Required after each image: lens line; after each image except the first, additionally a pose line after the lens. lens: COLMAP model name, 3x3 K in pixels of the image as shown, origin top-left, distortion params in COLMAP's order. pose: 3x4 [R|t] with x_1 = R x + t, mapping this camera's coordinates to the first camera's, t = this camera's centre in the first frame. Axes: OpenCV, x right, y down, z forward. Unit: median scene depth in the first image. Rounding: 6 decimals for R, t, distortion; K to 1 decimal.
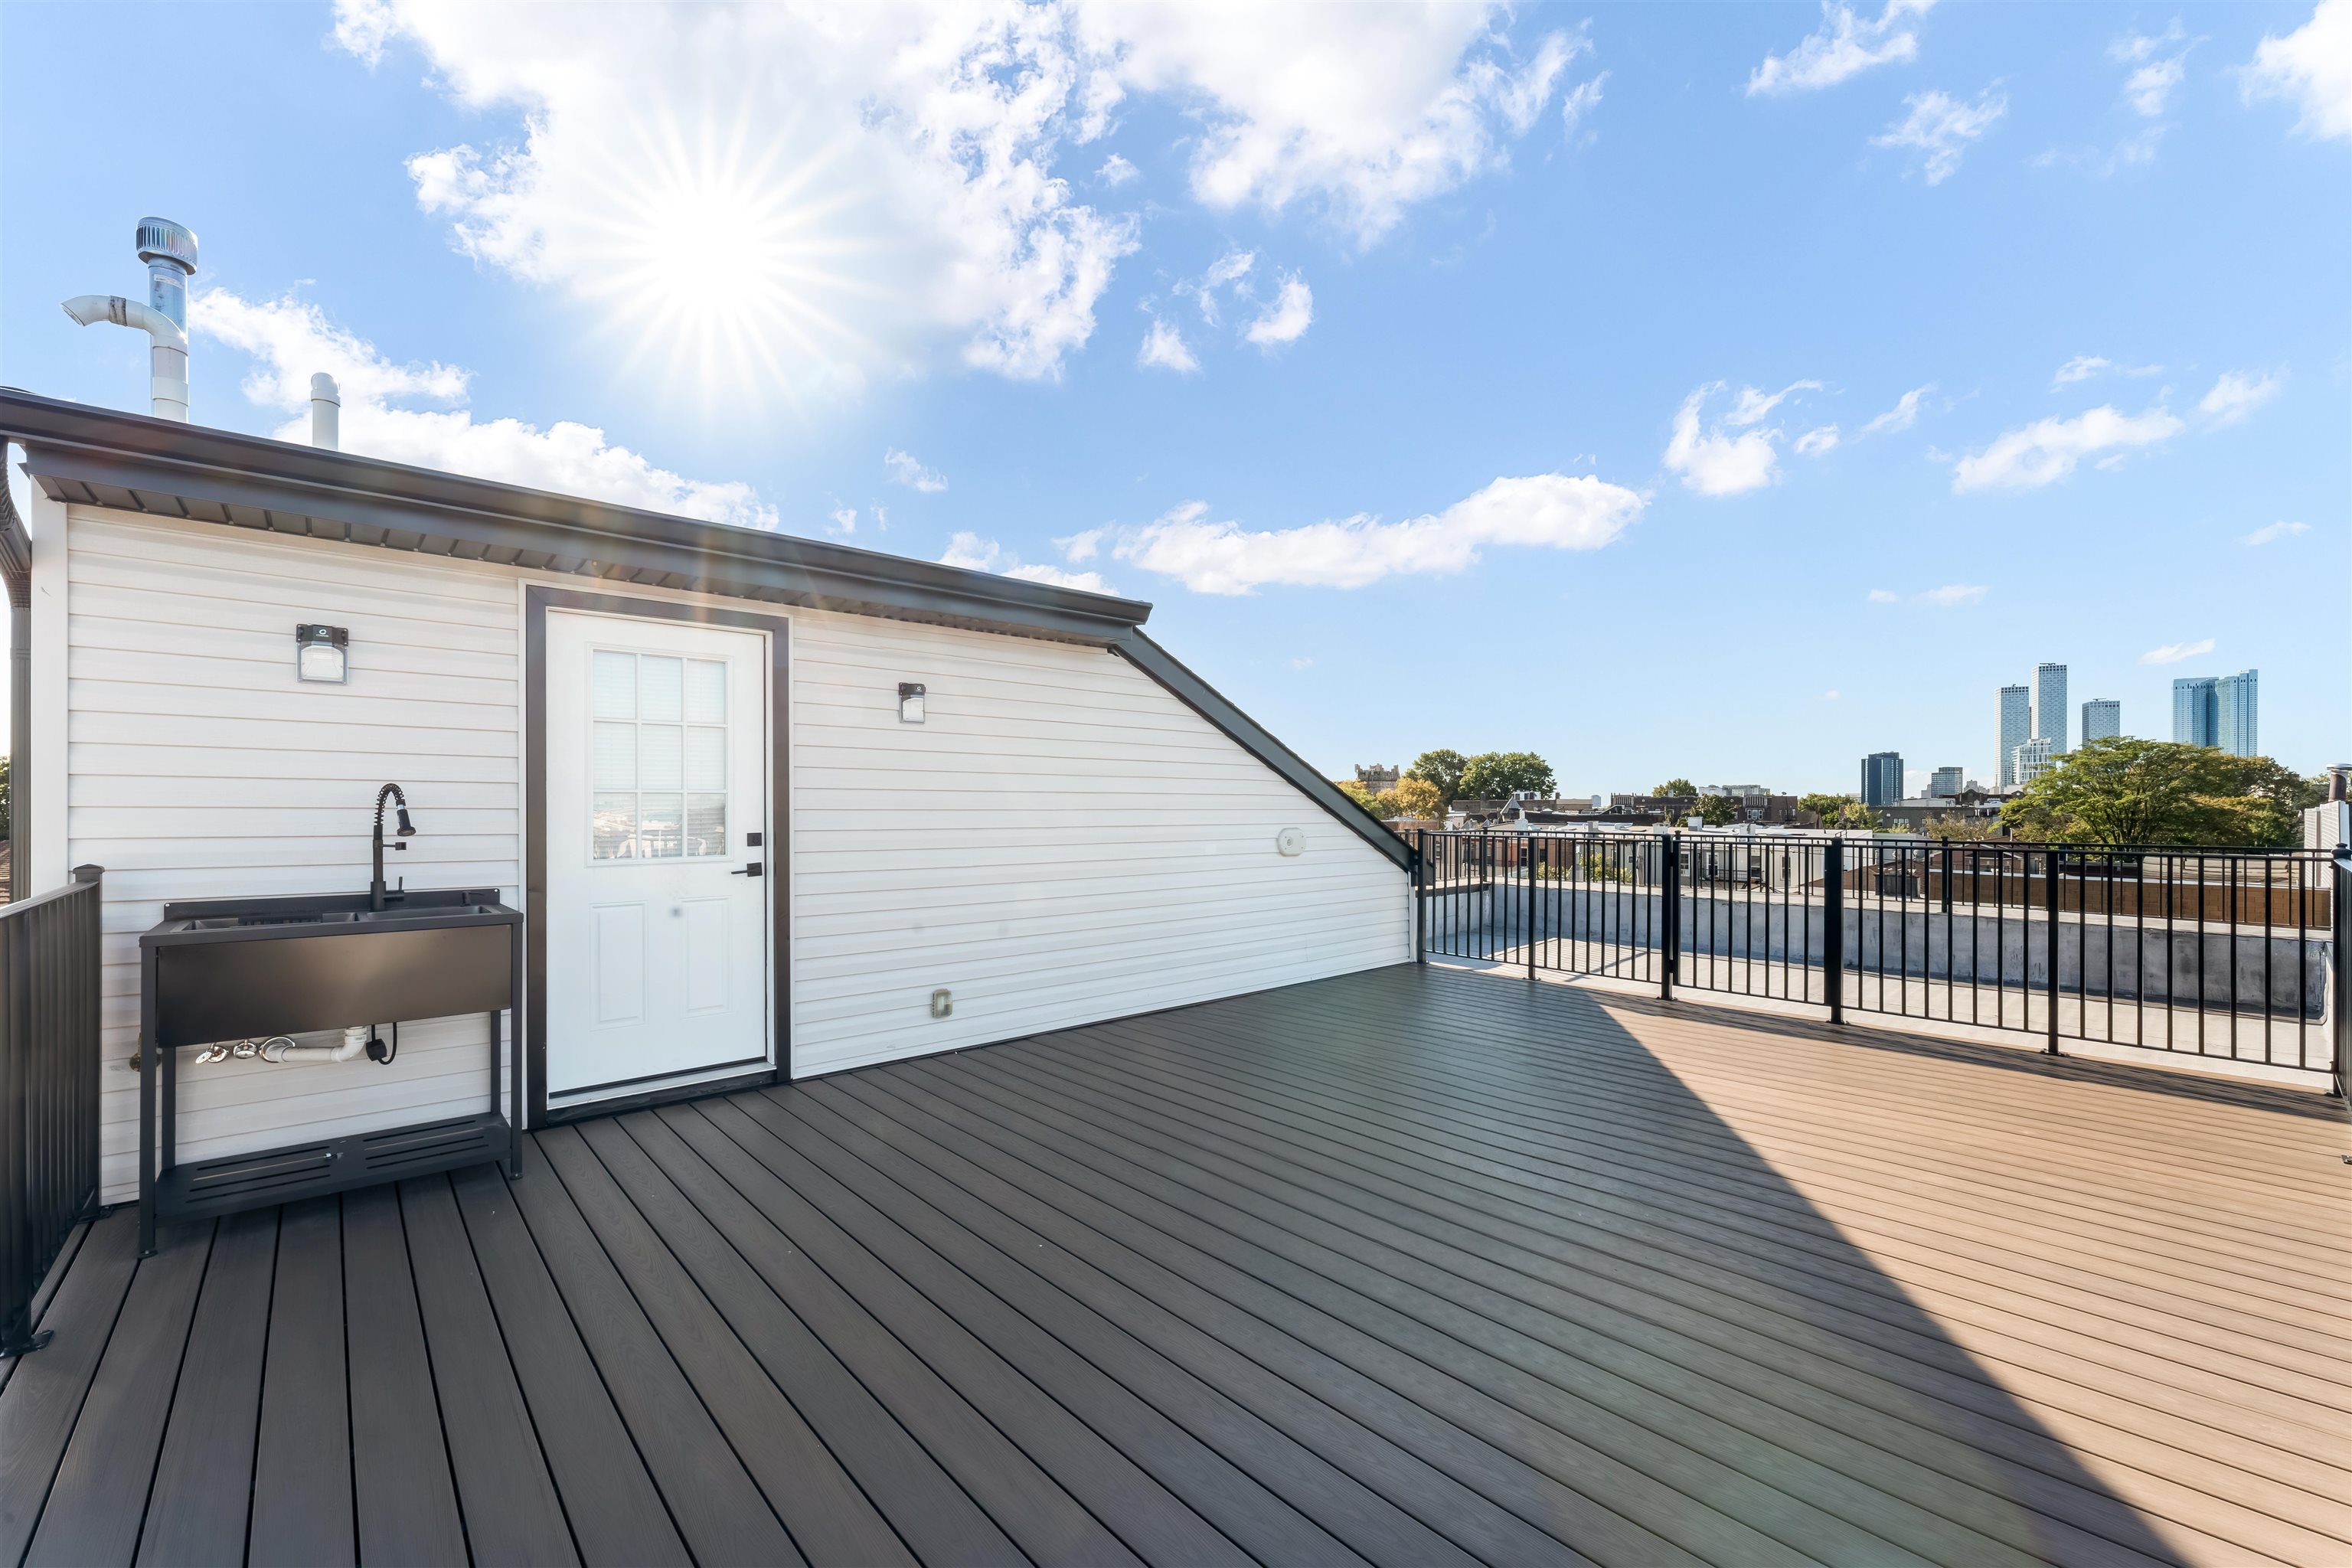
lens RADIAL K [[966.3, 0, 1159.1], [0, 966.3, 803.8], [0, 0, 1]] dist [0.004950, -0.001005]
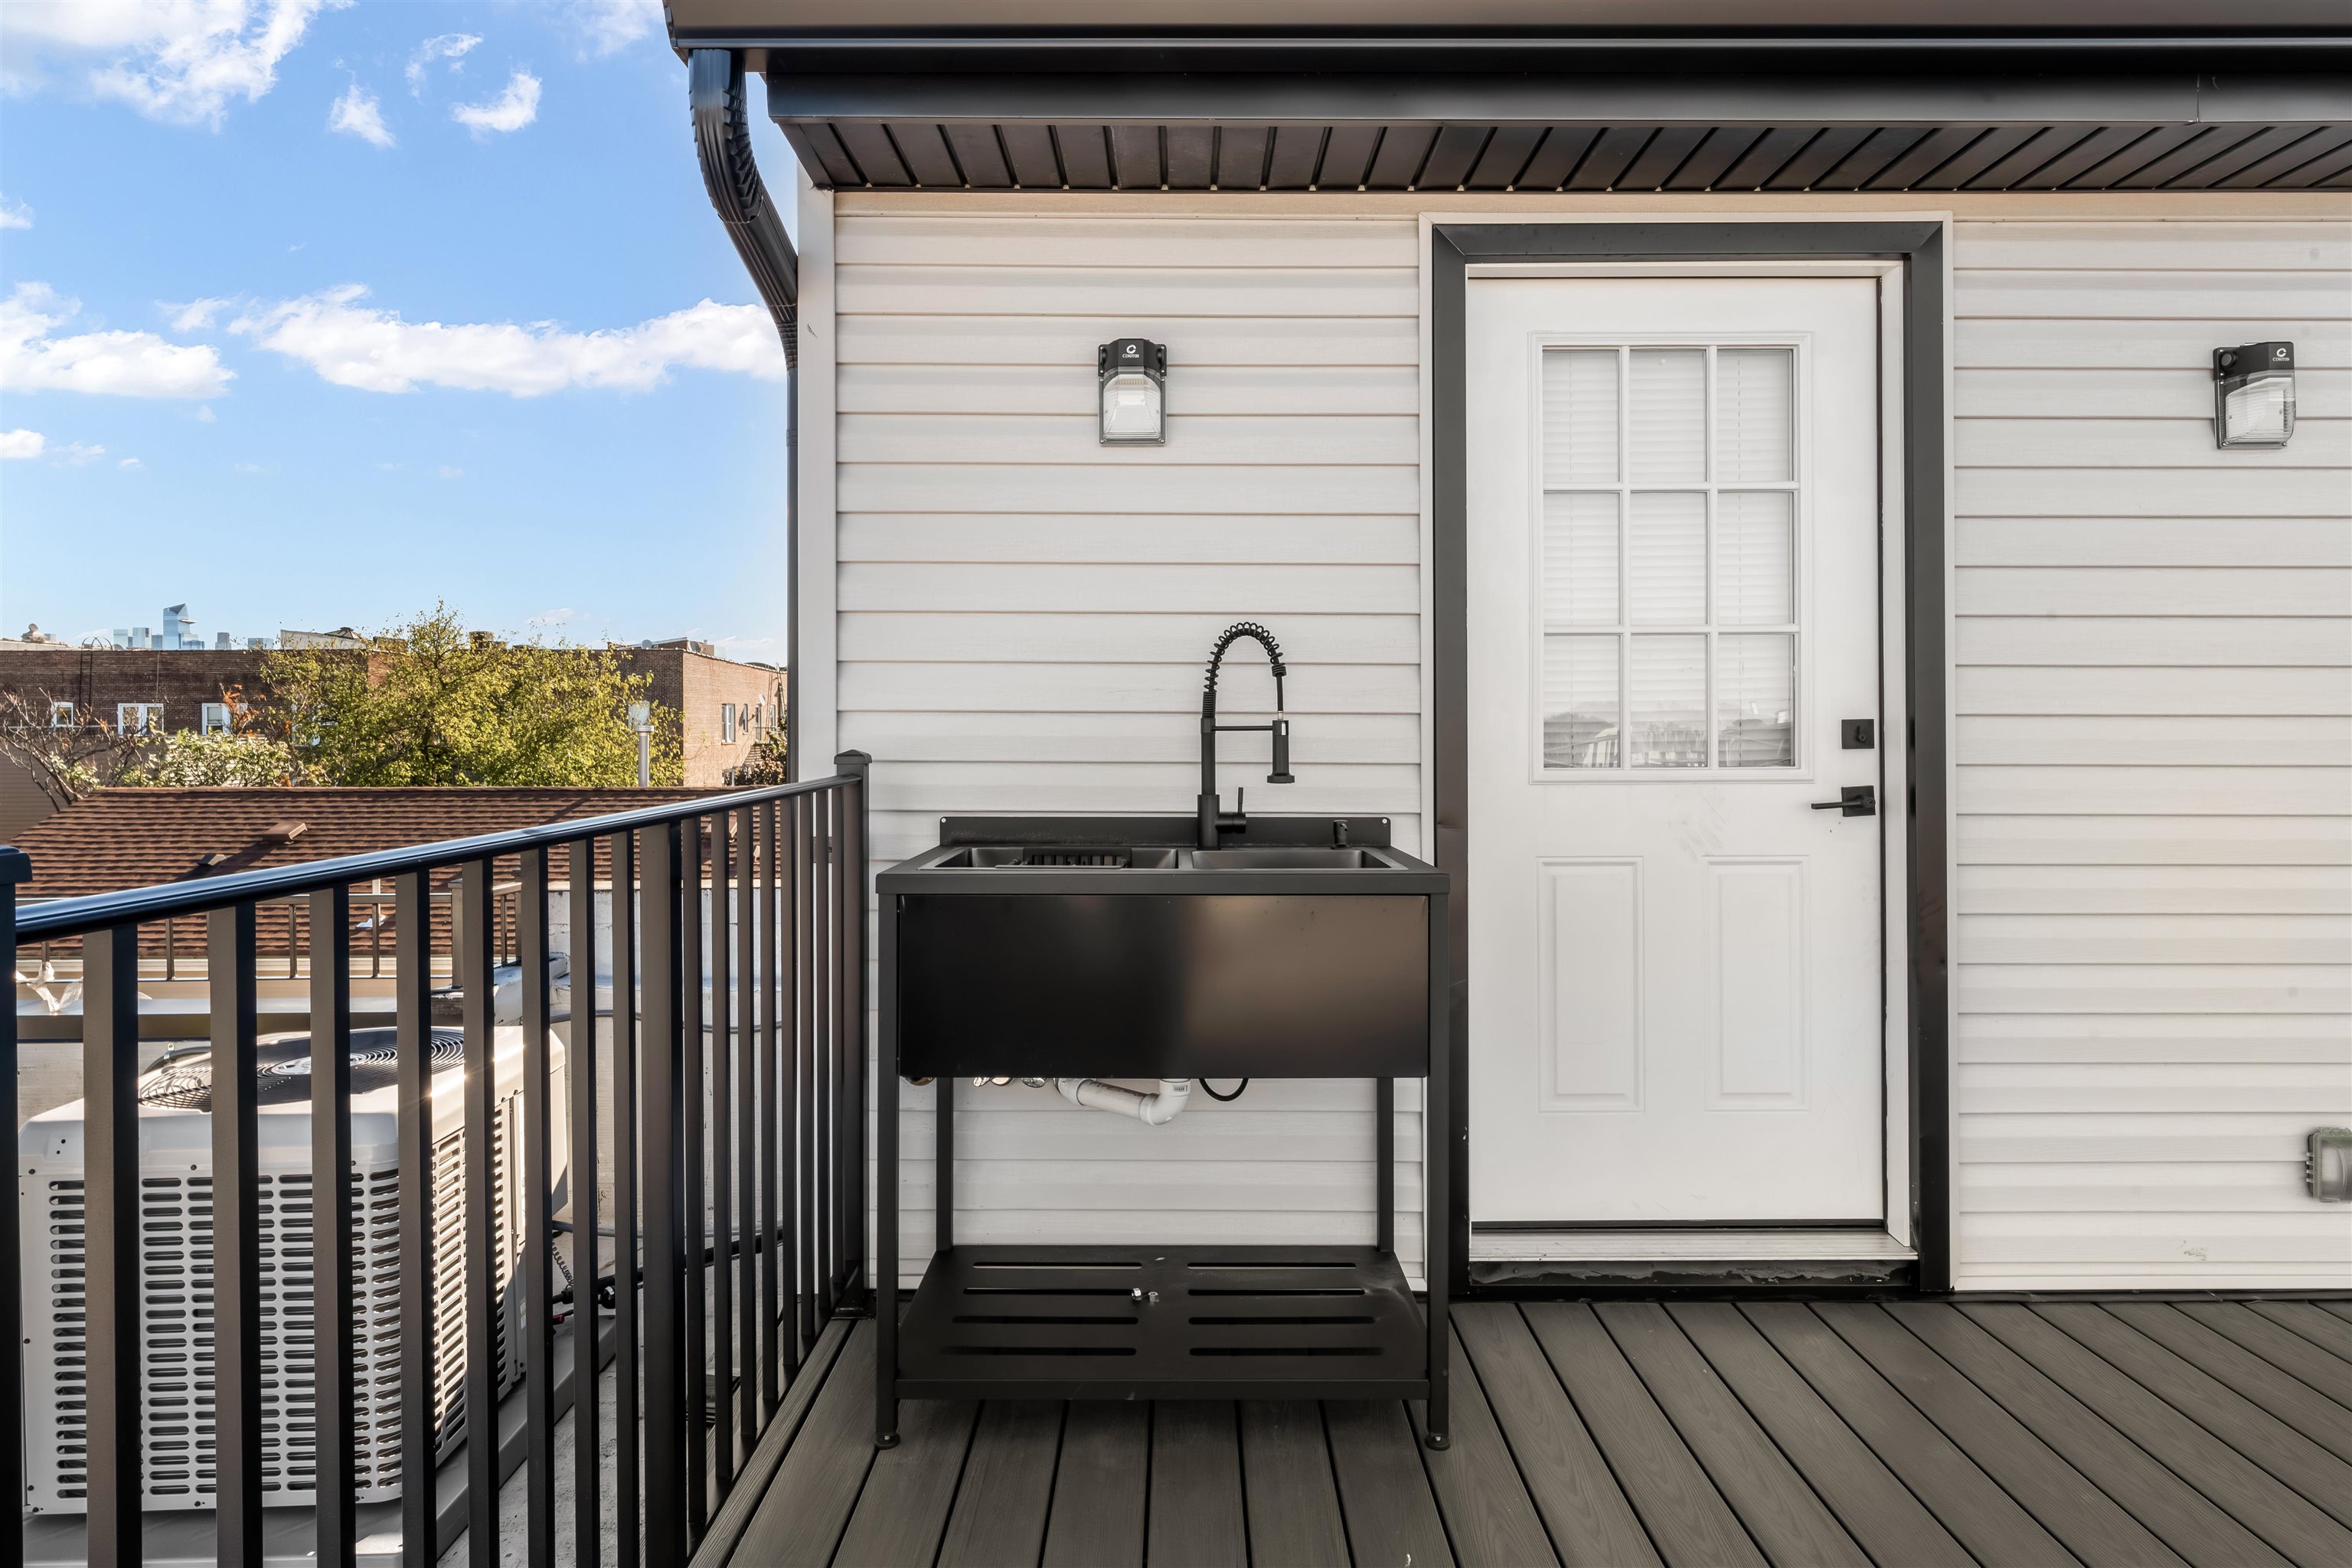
lens RADIAL K [[1601.4, 0, 1205.4], [0, 1601.4, 713.2], [0, 0, 1]] dist [0.005887, 0.004663]
pose [[0.772164, 0.001376, -0.635422, -0.205696], [0.002061, 0.999987, 0.004669, 0.026491], [0.635420, -0.004915, 0.772151, 0.266180]]
